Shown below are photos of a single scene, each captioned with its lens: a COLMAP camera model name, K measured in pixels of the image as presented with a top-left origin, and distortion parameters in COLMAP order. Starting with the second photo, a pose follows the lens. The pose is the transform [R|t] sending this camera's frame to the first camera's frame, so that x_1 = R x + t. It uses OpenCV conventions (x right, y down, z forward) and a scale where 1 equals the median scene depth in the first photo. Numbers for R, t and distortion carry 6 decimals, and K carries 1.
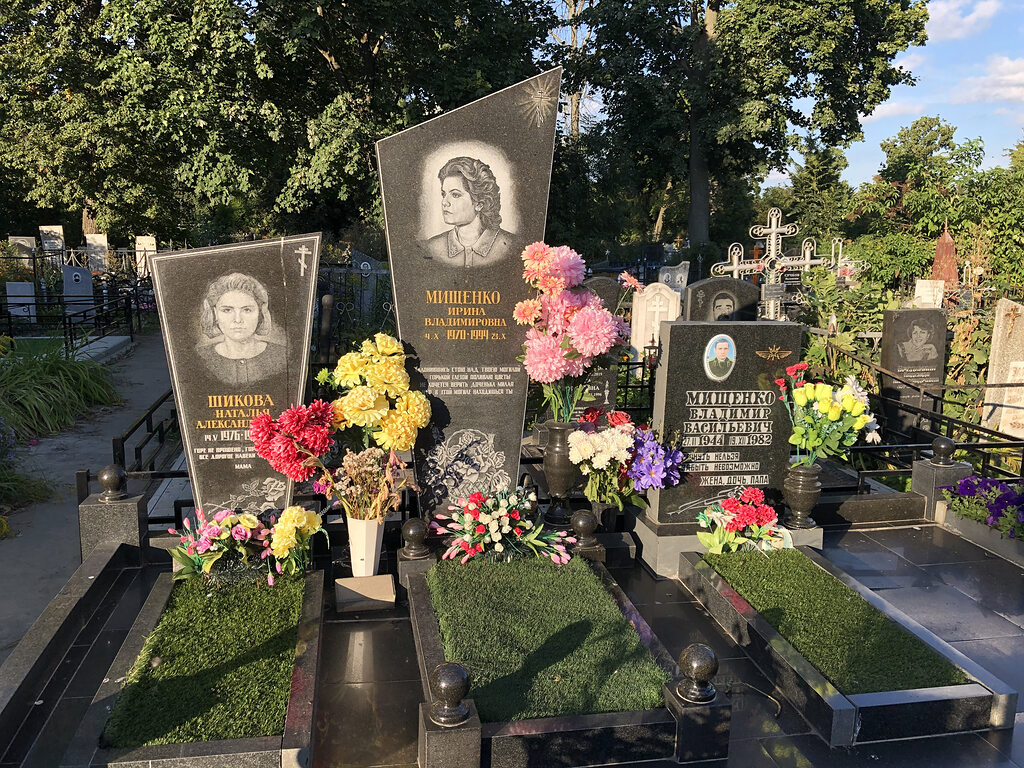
lens RADIAL K [[848.5, 0, 512.1], [0, 848.5, 382.5], [0, 0, 1]] dist [-0.000878, -0.026168]
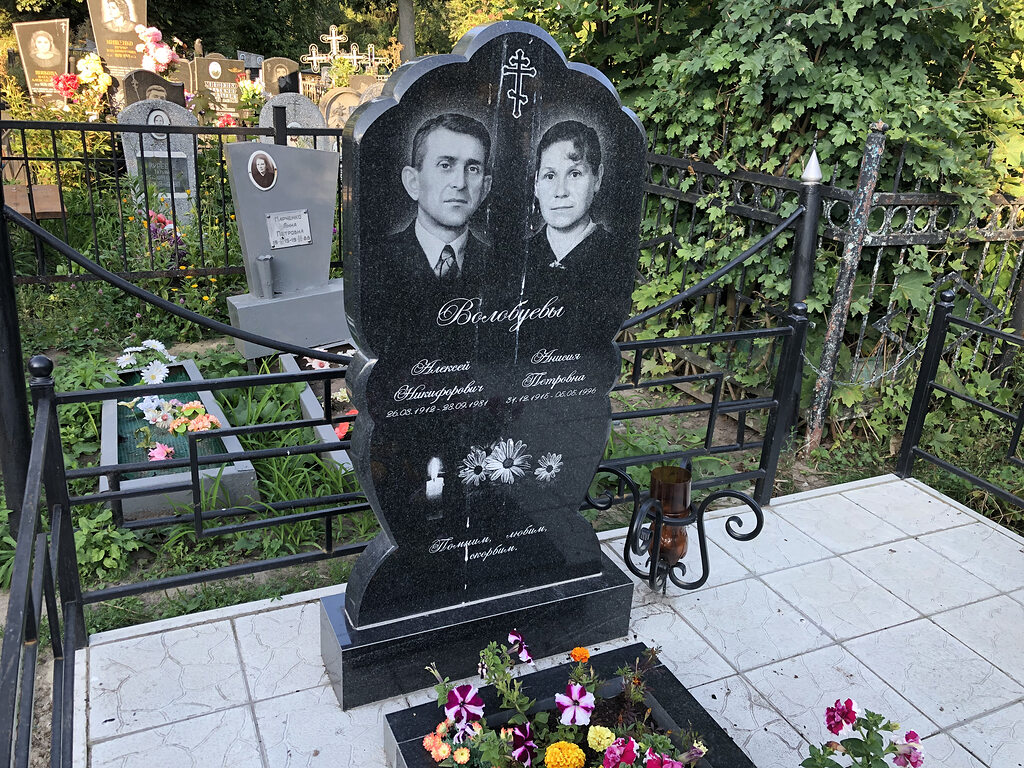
lens RADIAL K [[848.5, 0, 511.4], [0, 848.5, 385.8], [0, 0, 1]] dist [-0.000878, -0.026168]
pose [[0.968957, -0.044228, 0.243241, 0.540249], [-0.003581, 0.981254, 0.192685, 0.547415], [-0.247204, -0.187575, 0.950635, -2.618298]]
